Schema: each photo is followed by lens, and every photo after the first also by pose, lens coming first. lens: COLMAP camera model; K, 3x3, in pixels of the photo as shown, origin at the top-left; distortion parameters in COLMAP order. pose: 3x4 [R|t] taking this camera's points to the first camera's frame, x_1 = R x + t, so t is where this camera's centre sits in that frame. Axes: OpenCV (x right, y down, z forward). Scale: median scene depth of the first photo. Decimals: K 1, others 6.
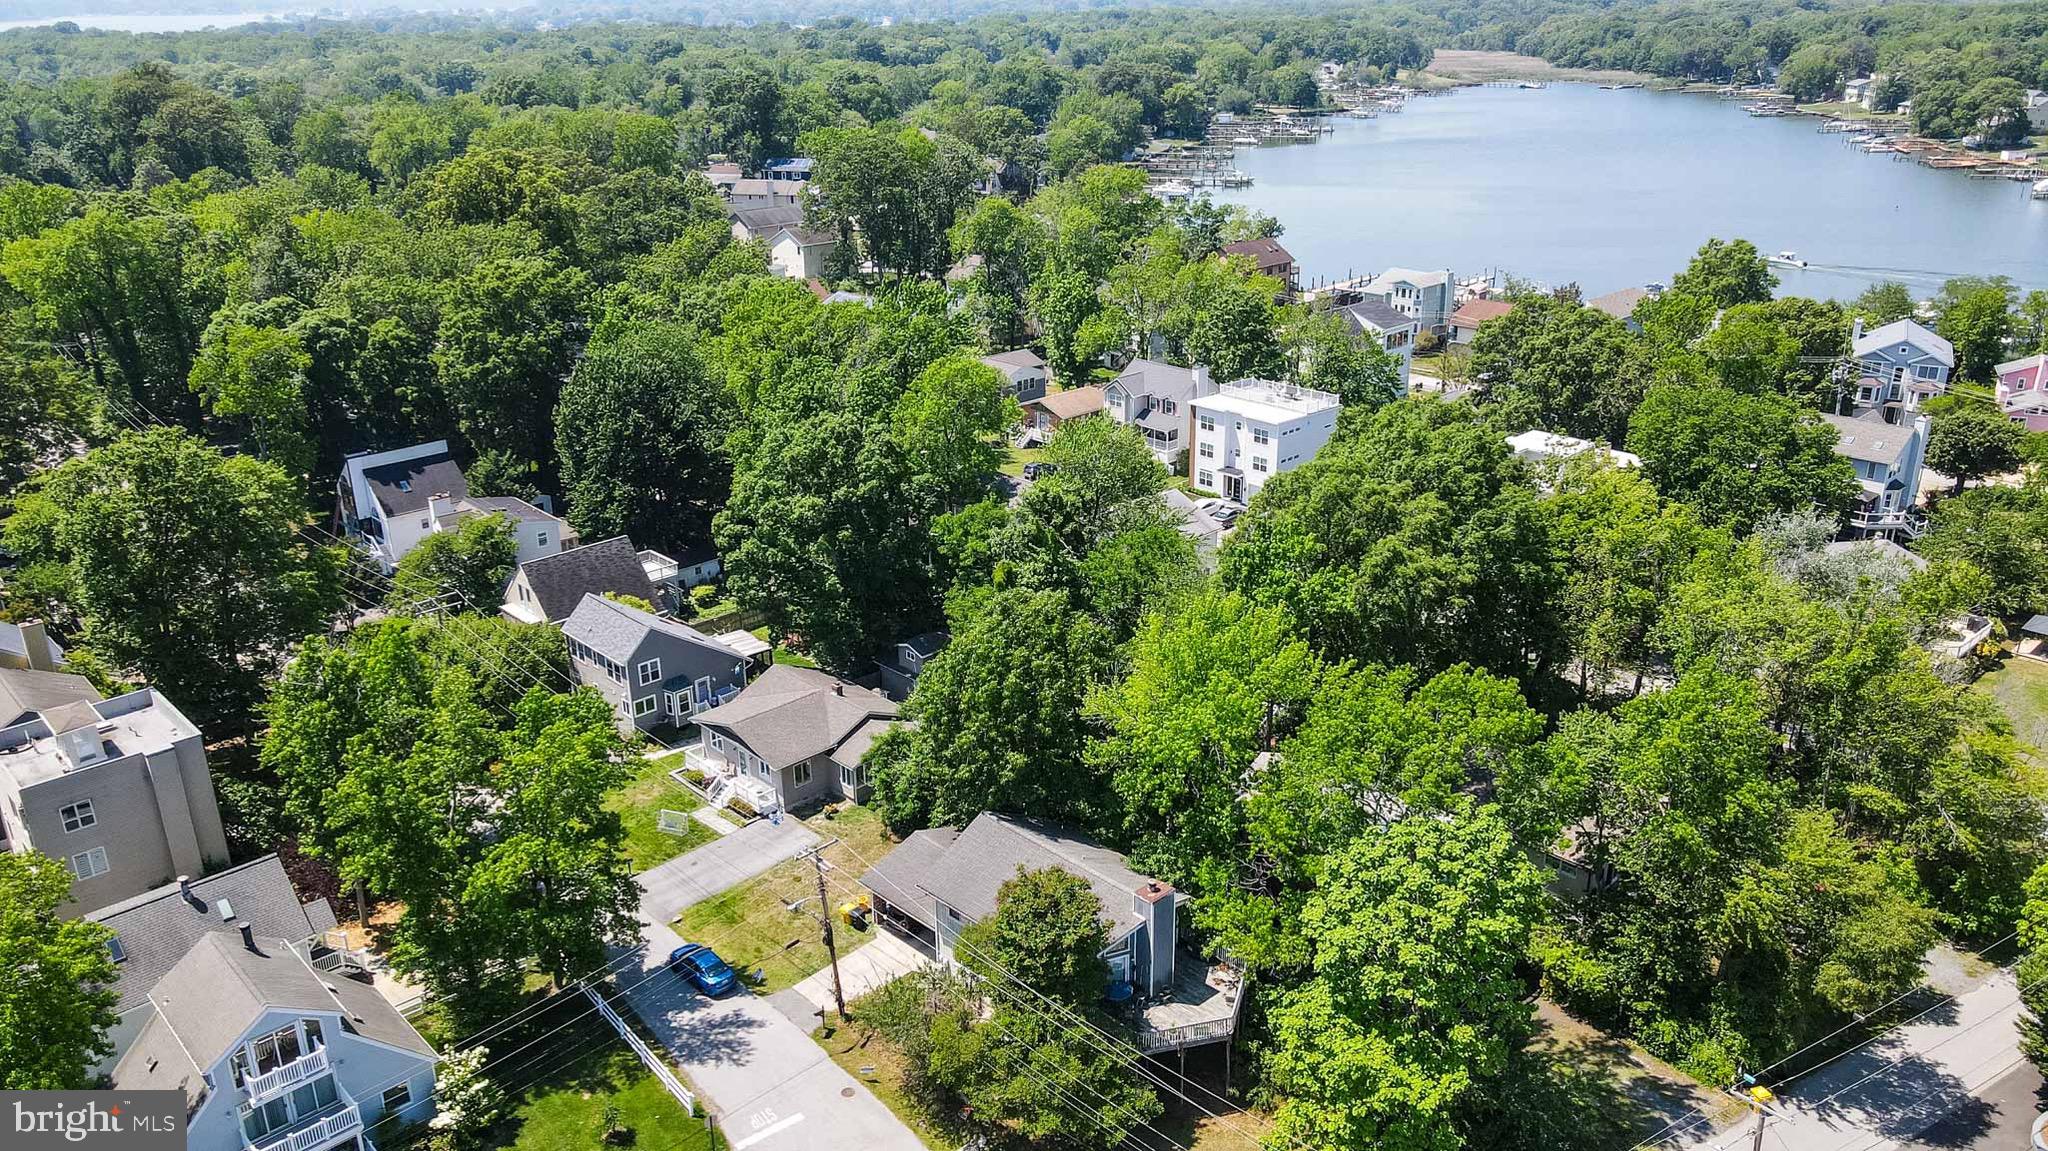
lens RADIAL K [[1507.5, 0, 1036.7], [0, 1507.5, 564.5], [0, 0, 1]] dist [0.002177, 0.031540]
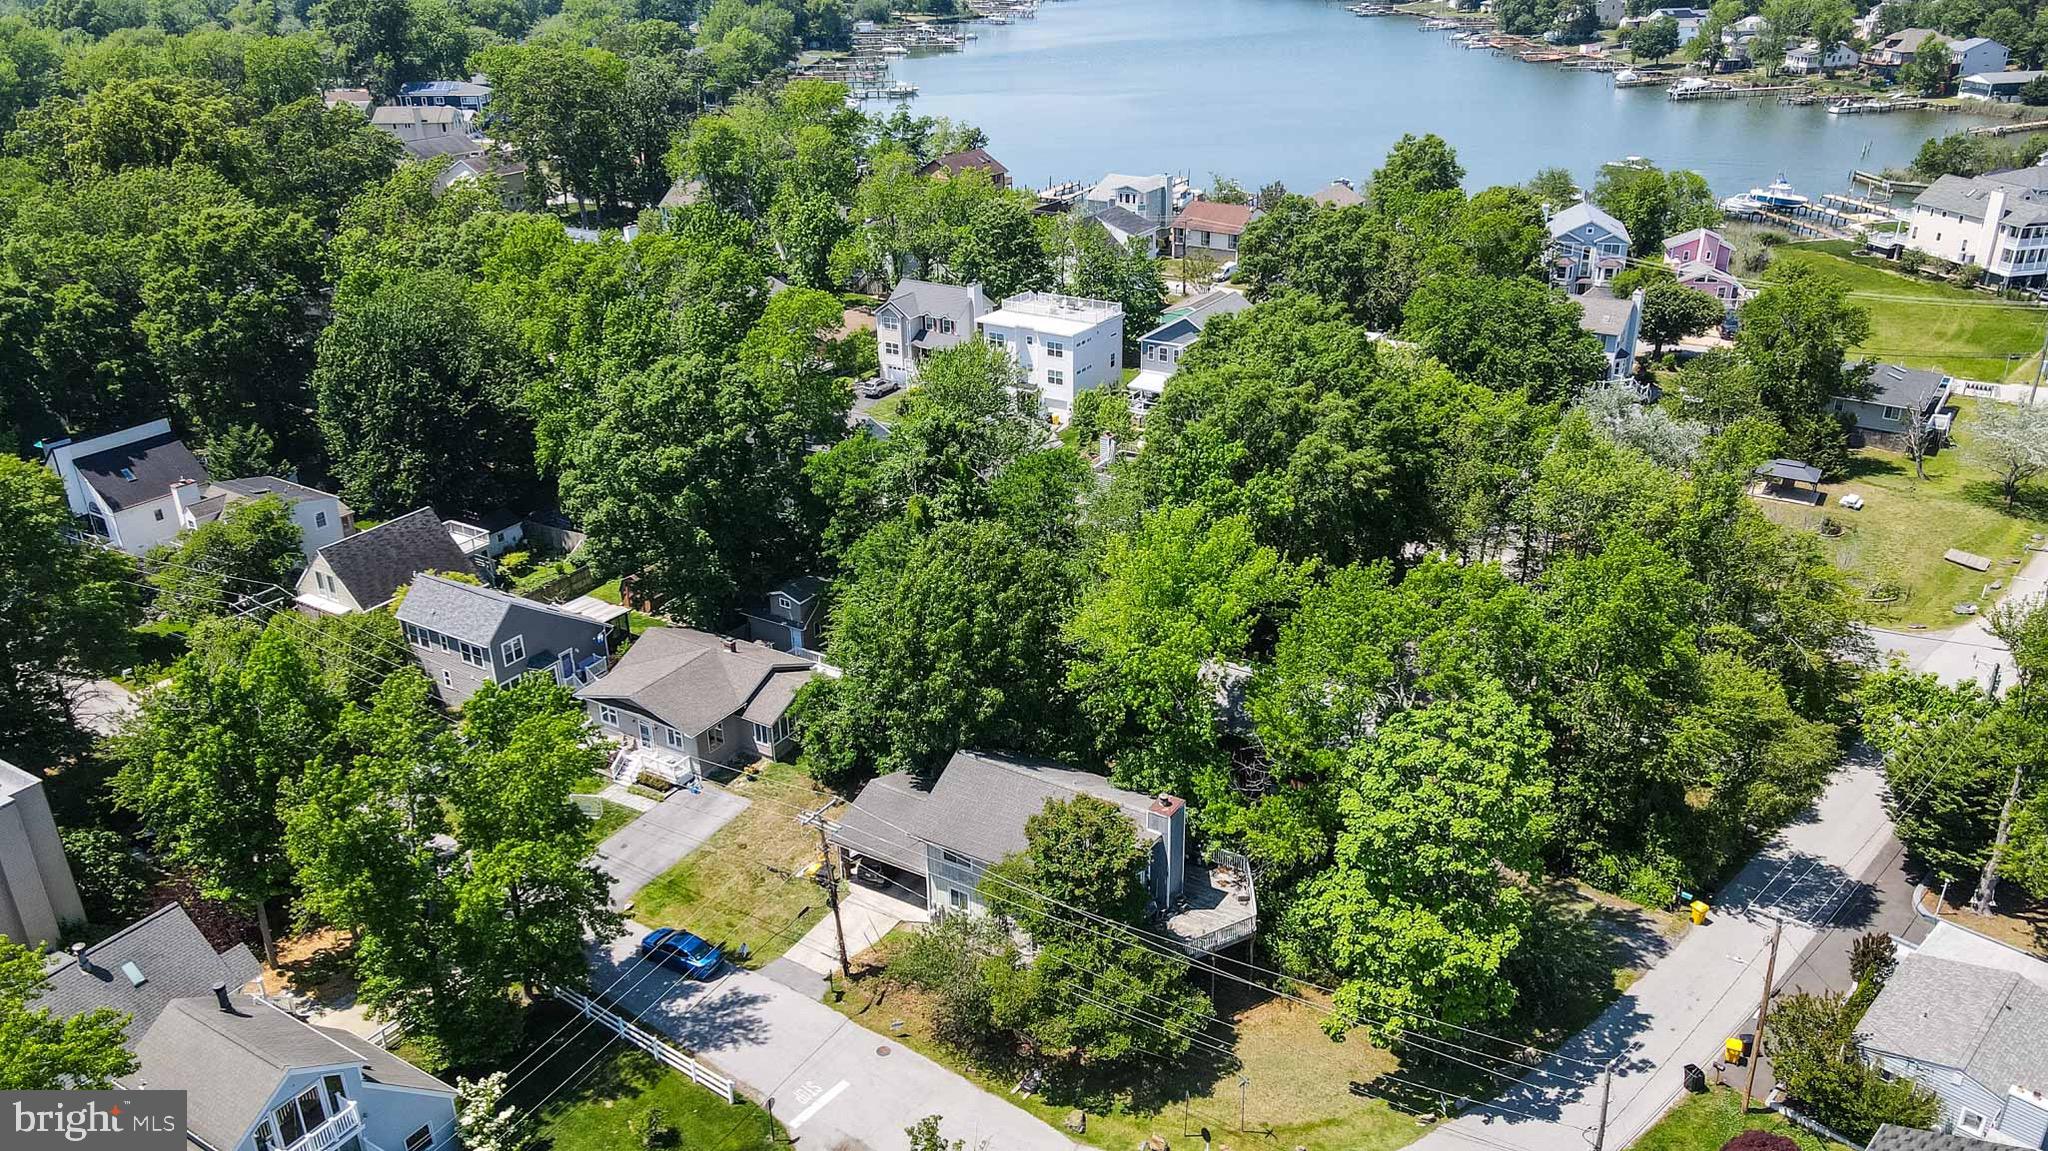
lens RADIAL K [[1507.5, 0, 1036.3], [0, 1507.5, 570.4], [0, 0, 1]] dist [0.002177, 0.031540]
pose [[0.968579, -0.103656, 0.226077, -0.148855], [0.090414, 0.993567, 0.068188, -0.011932], [-0.231690, -0.045605, 0.971720, 0.027848]]
